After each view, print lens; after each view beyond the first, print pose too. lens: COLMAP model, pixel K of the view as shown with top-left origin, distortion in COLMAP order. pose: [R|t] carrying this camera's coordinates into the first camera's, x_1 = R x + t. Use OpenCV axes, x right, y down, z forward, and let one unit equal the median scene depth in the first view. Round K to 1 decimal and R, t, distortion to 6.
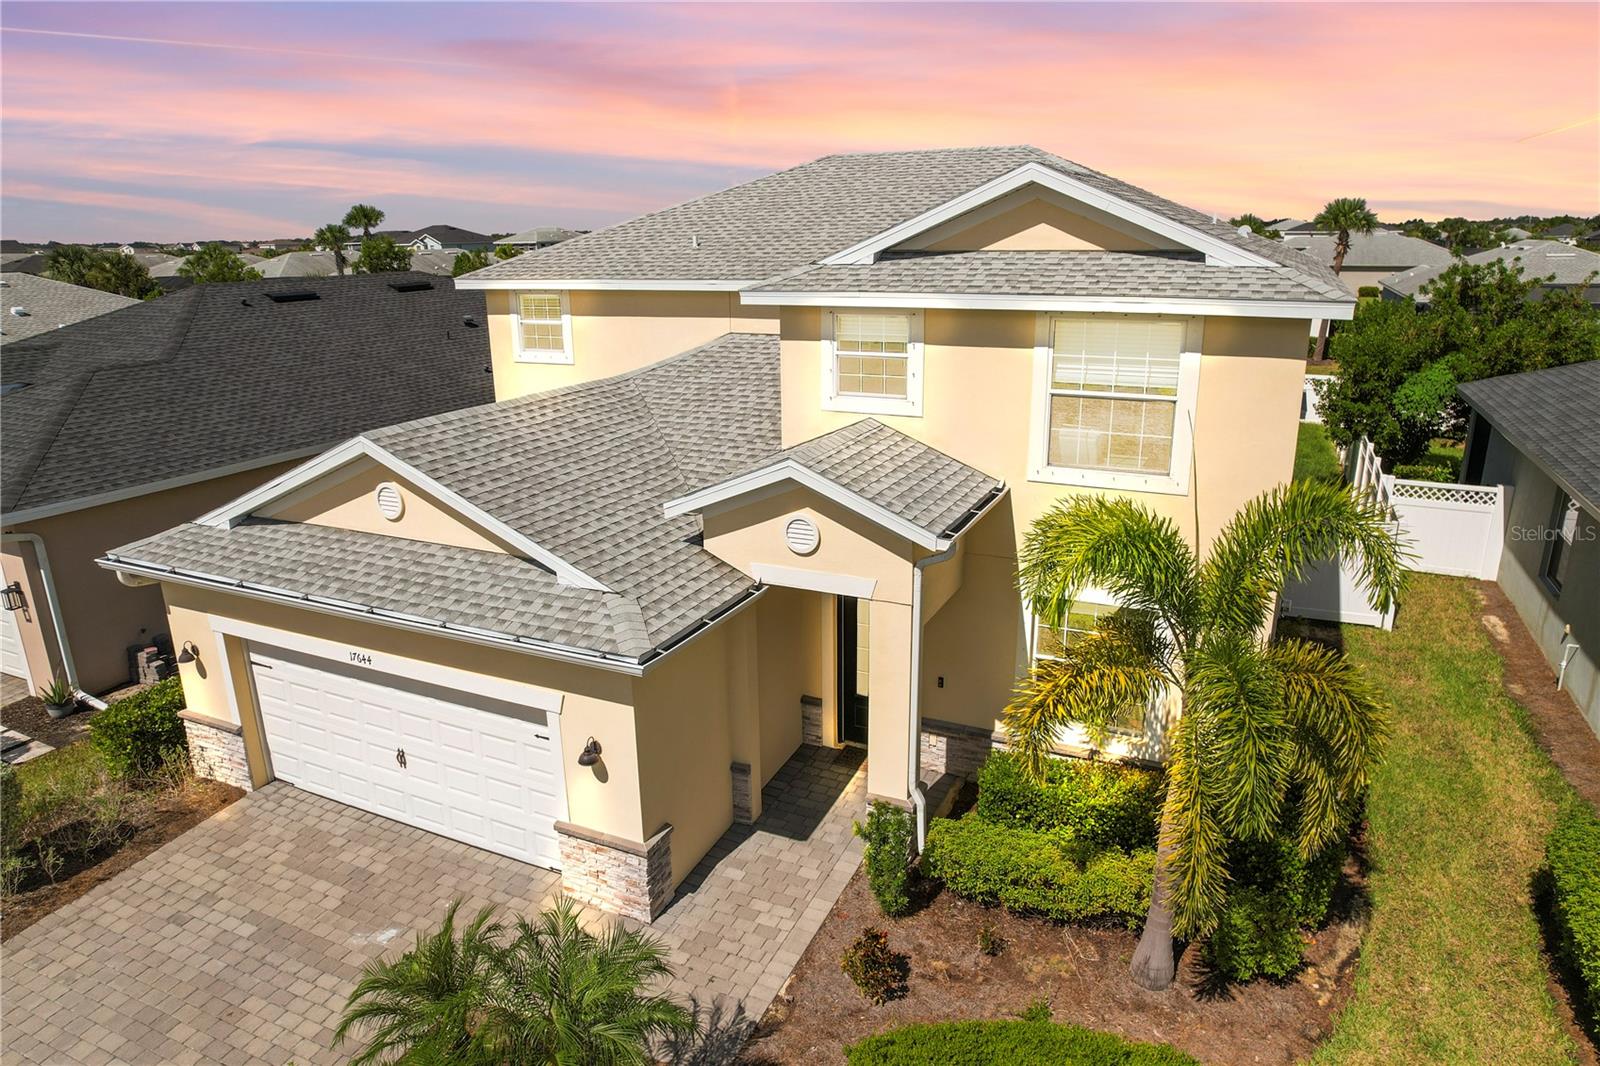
lens RADIAL K [[984.6, 0, 790.8], [0, 984.6, 535.7], [0, 0, 1]] dist [-0.033552, 0.002931]
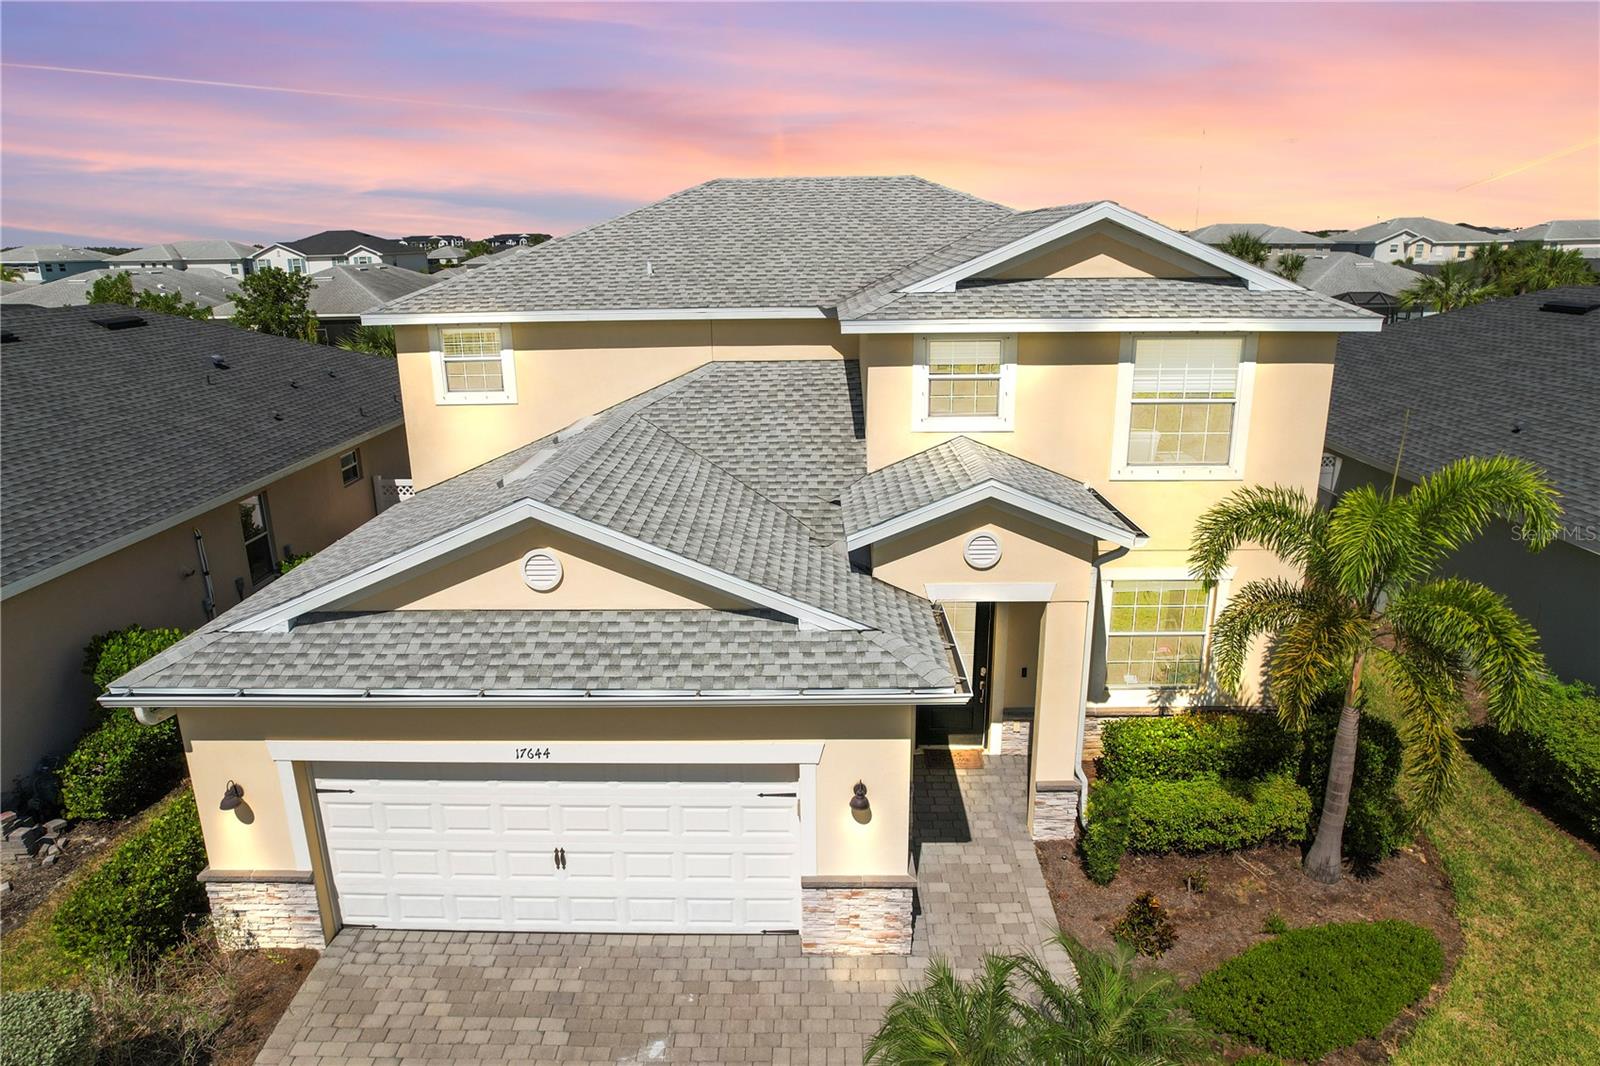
lens RADIAL K [[984.6, 0, 789.6], [0, 984.6, 534.6], [0, 0, 1]] dist [-0.033552, 0.002931]
pose [[0.915496, -0.113887, 0.385872, -0.543405], [0.119357, 0.992803, 0.009839, -0.049114], [-0.384215, 0.037049, 0.922500, 0.099392]]
